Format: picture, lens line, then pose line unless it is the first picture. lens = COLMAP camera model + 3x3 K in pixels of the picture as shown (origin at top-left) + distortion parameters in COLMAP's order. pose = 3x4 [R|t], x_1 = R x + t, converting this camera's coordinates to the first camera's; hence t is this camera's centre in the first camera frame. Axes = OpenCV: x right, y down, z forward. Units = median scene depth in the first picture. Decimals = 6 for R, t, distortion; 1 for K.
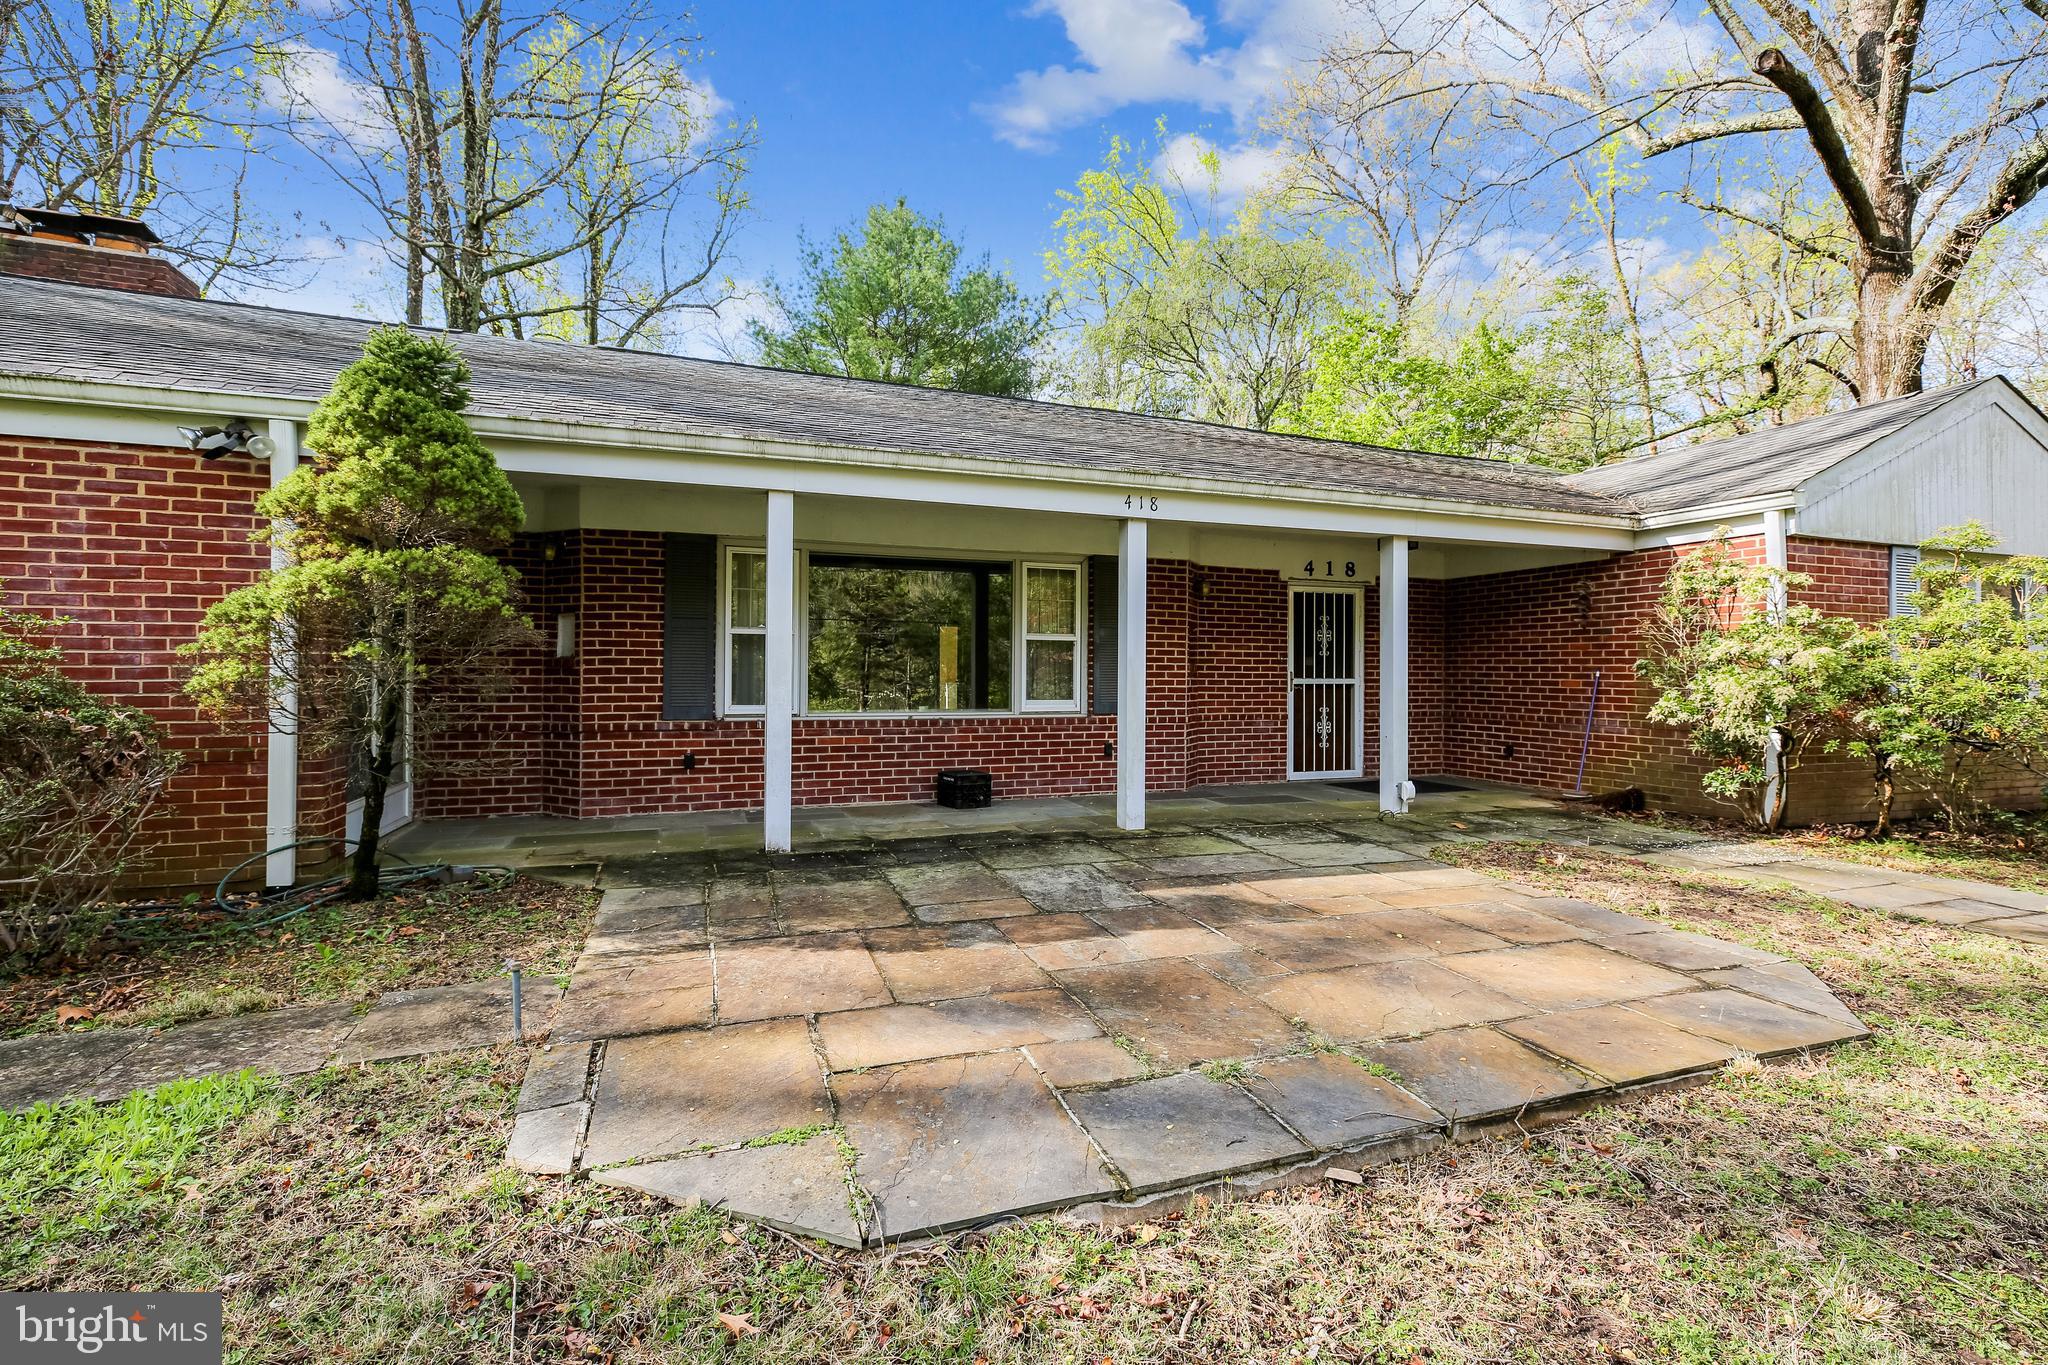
lens RADIAL K [[924.6, 0, 1030.4], [0, 924.6, 682.3], [0, 0, 1]] dist [0.012858, 0.000582]
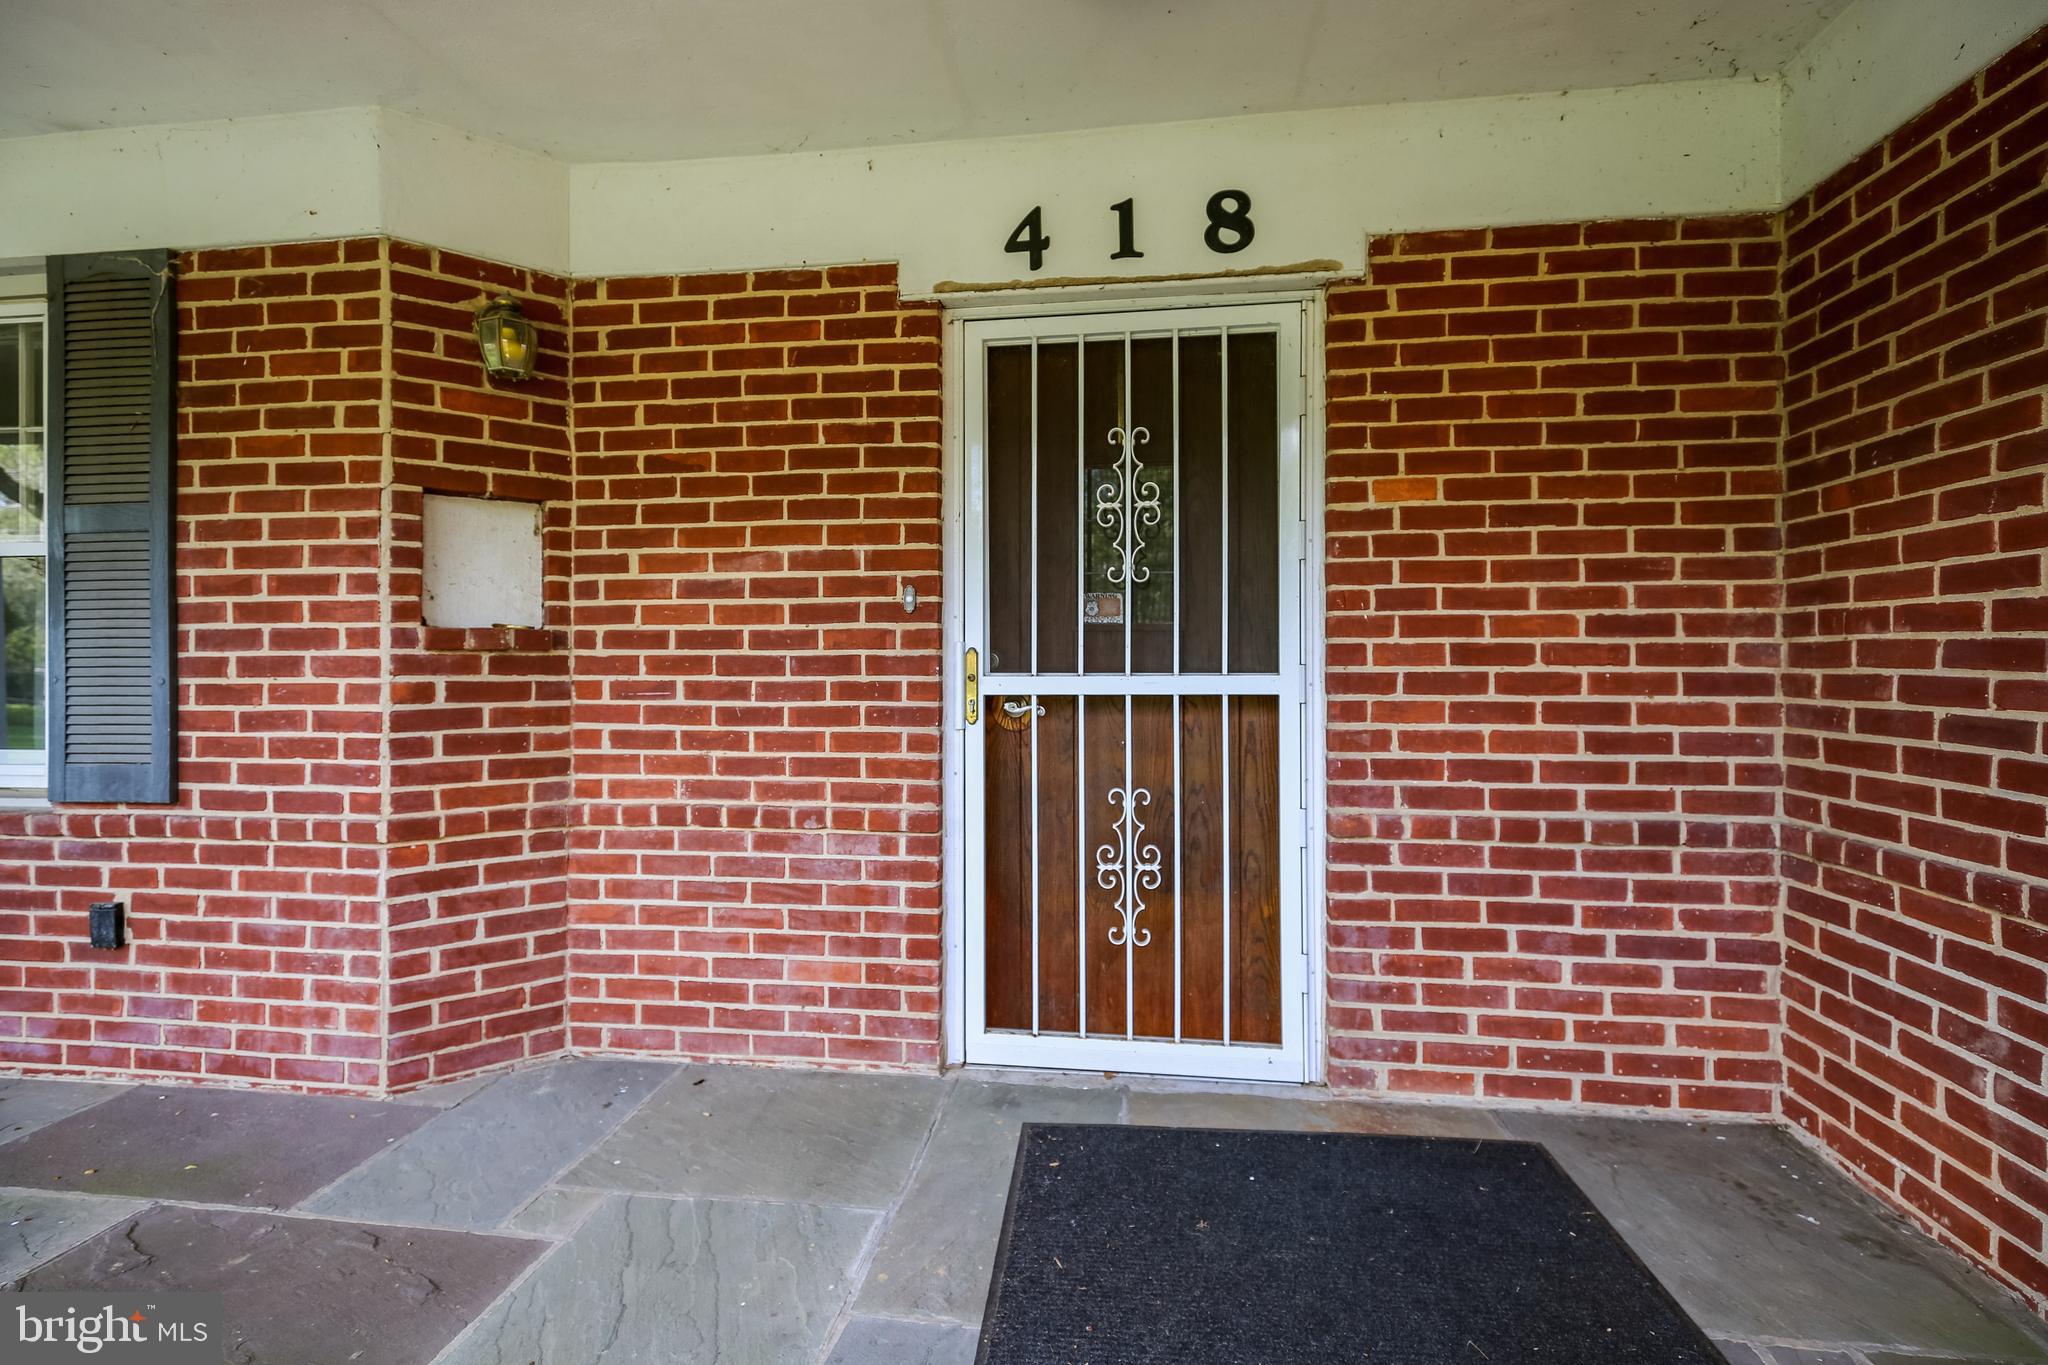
lens RADIAL K [[924.6, 0, 1021.0], [0, 924.6, 670.7], [0, 0, 1]] dist [0.012858, 0.000582]
pose [[0.881691, -0.002555, -0.471821, 0.421878], [0.004489, 0.999986, 0.002973, -0.005963], [0.471807, -0.004739, 0.881689, 0.779919]]
